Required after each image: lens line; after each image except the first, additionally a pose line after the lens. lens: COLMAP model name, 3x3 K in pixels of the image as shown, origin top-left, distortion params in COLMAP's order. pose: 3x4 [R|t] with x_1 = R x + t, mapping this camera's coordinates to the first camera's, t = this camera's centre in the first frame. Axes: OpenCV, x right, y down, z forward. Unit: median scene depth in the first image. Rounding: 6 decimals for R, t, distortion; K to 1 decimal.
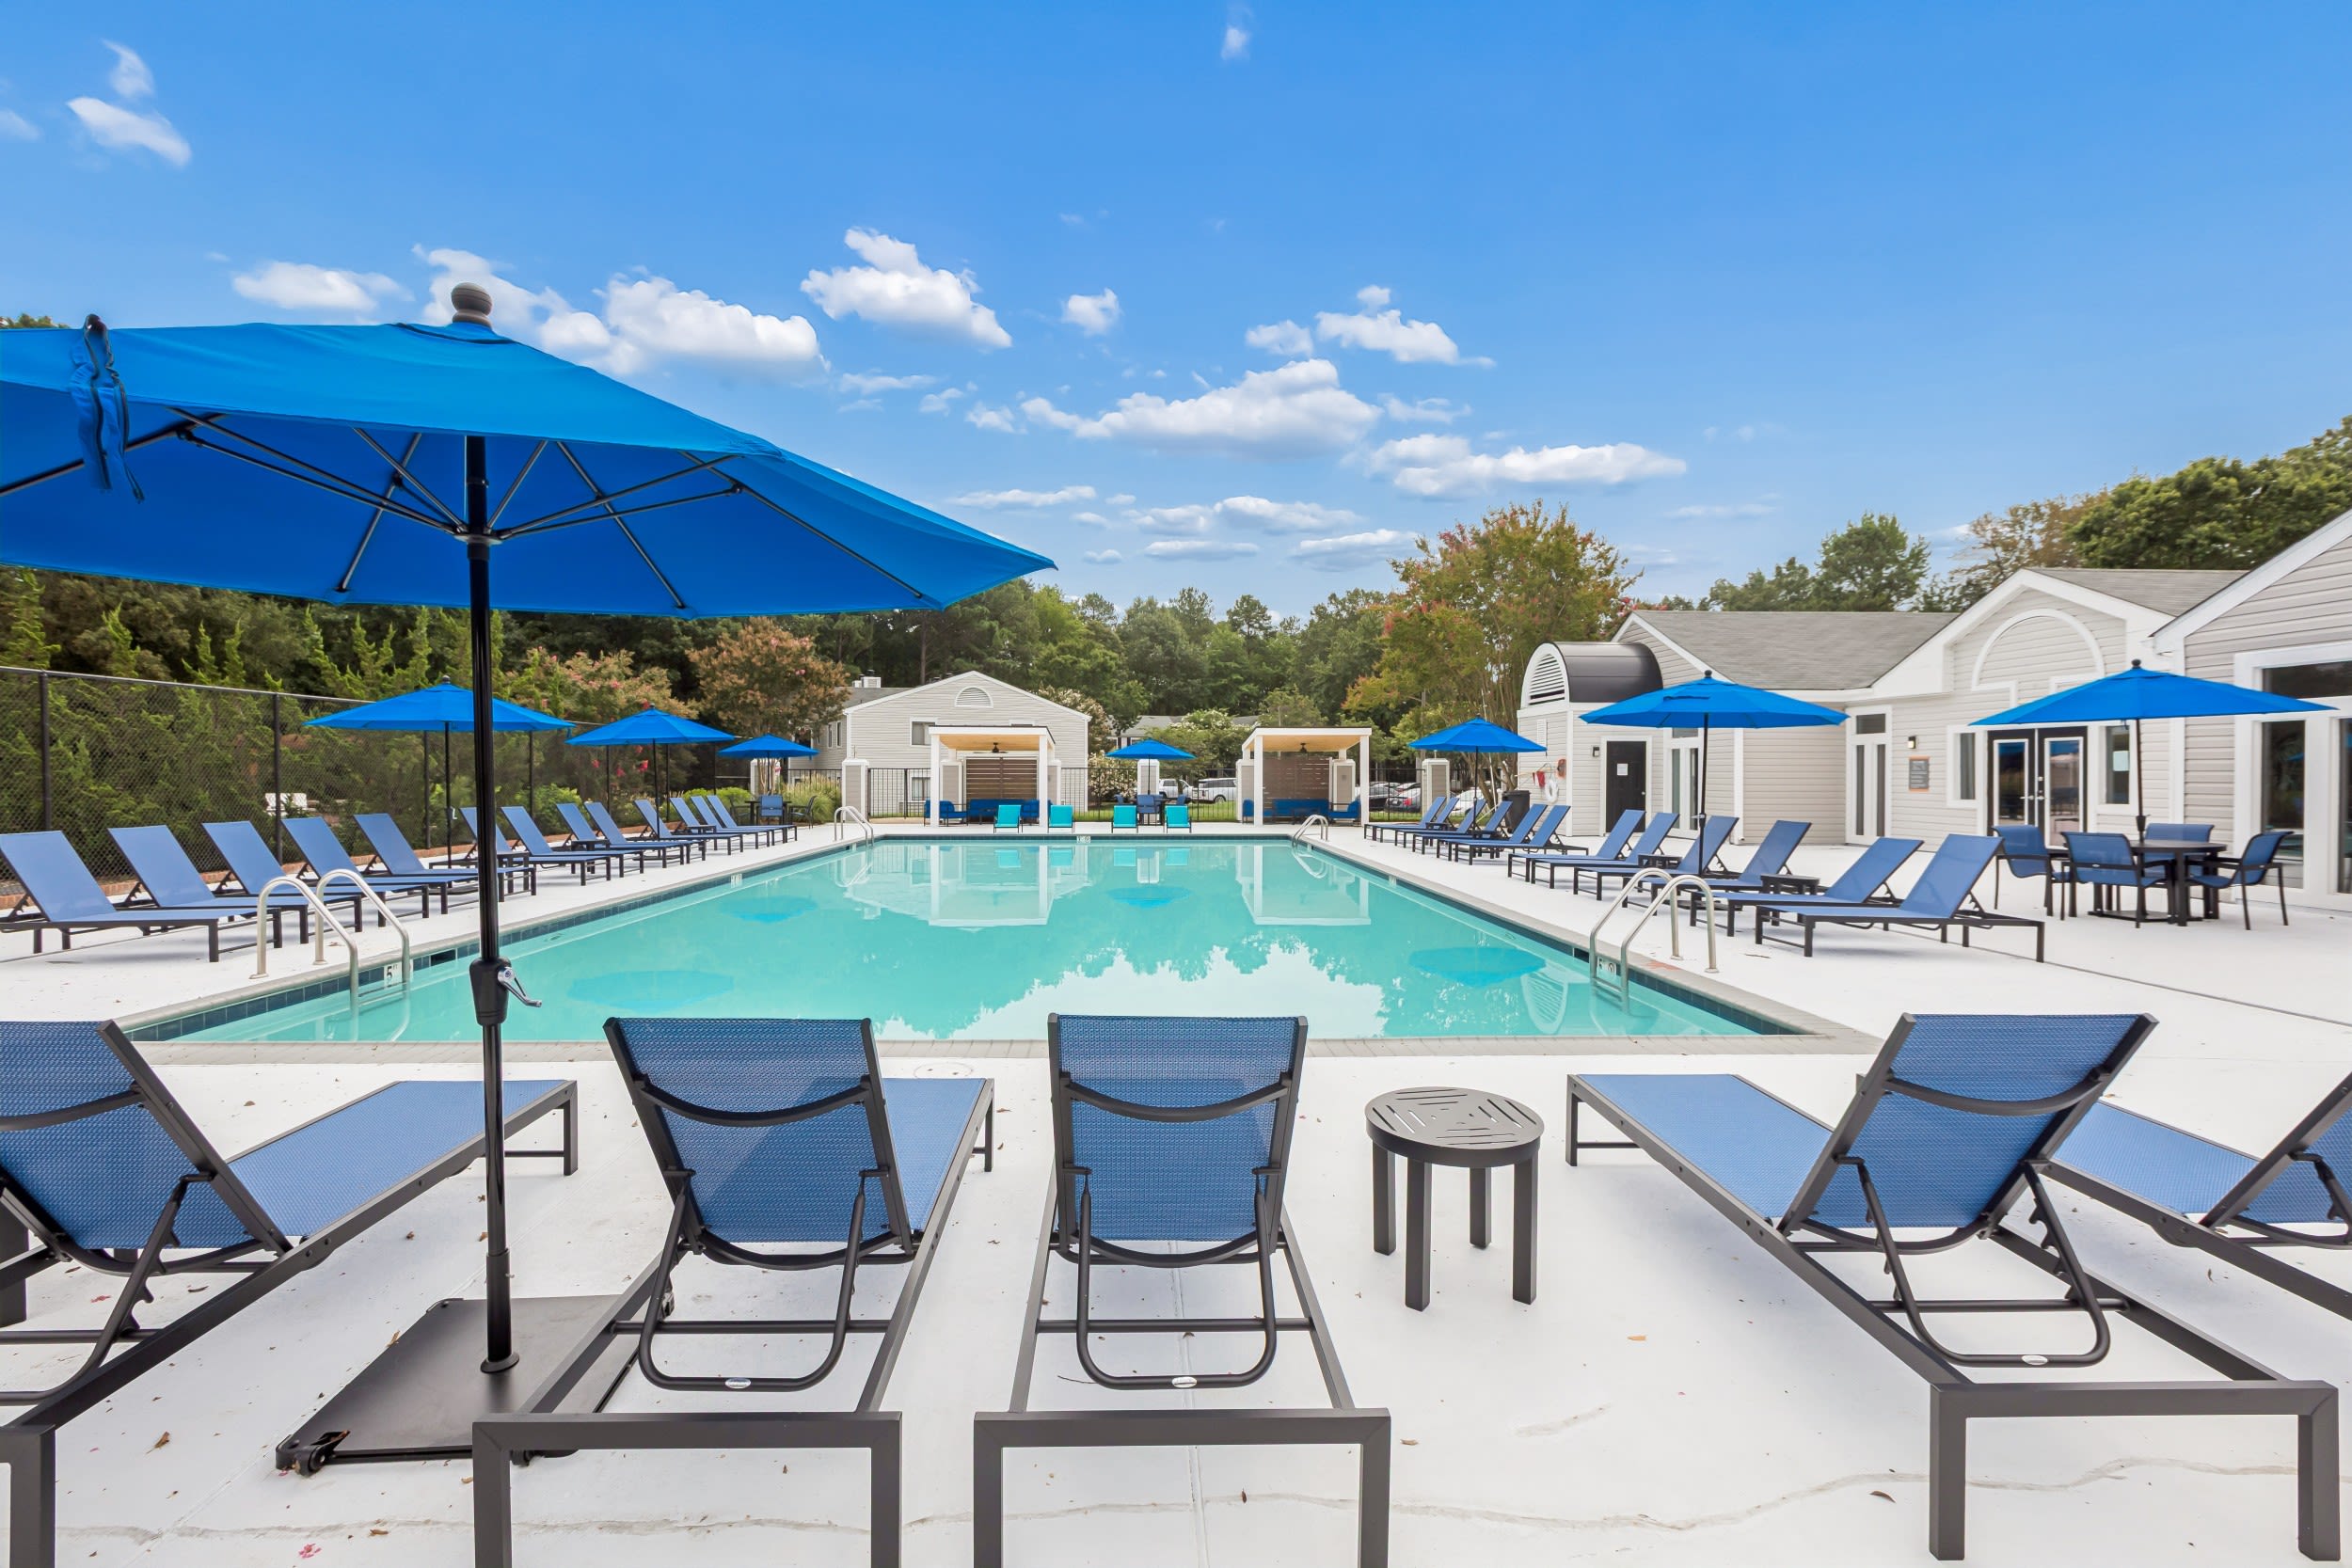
lens RADIAL K [[1060.4, 0, 1174.5], [0, 1060.4, 761.8], [0, 0, 1]] dist [-0.001670, -0.000258]
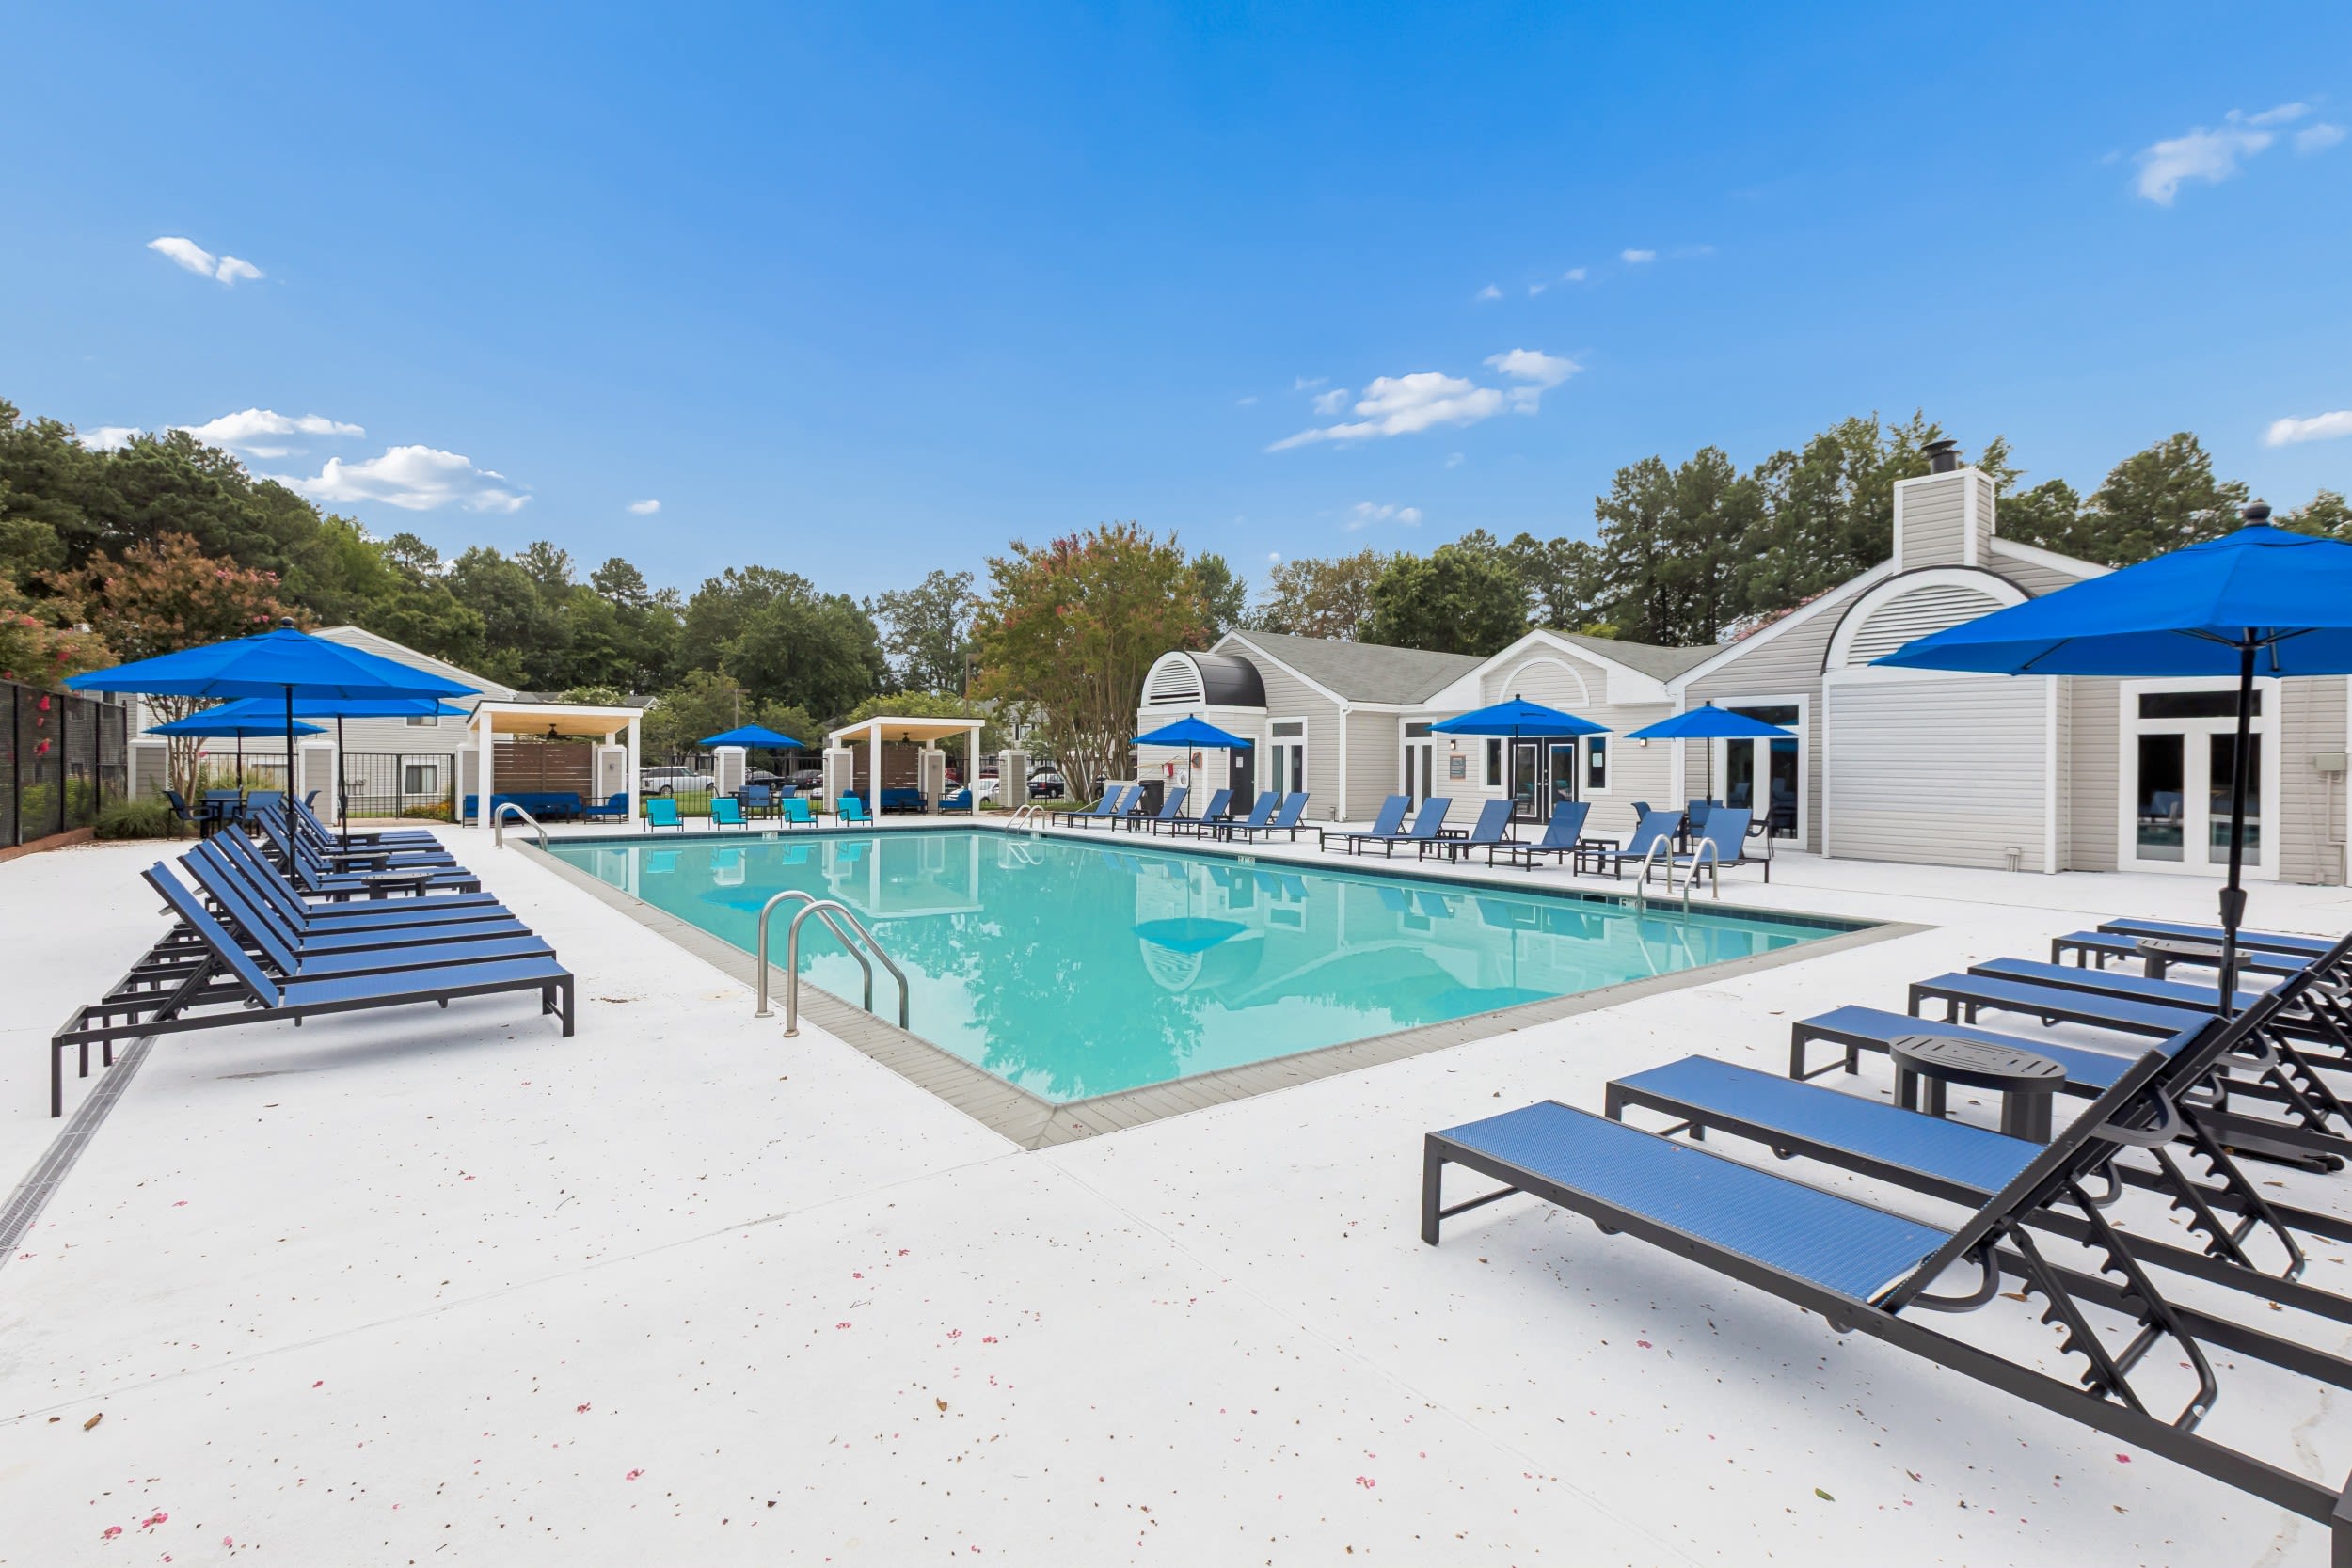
lens RADIAL K [[1060.4, 0, 1174.5], [0, 1060.4, 761.8], [0, 0, 1]] dist [-0.001670, -0.000258]
pose [[0.812901, 0.006183, 0.582369, -0.134129], [-0.012726, 0.999893, 0.007147, -0.000357], [-0.582262, -0.013221, 0.812893, 0.026270]]
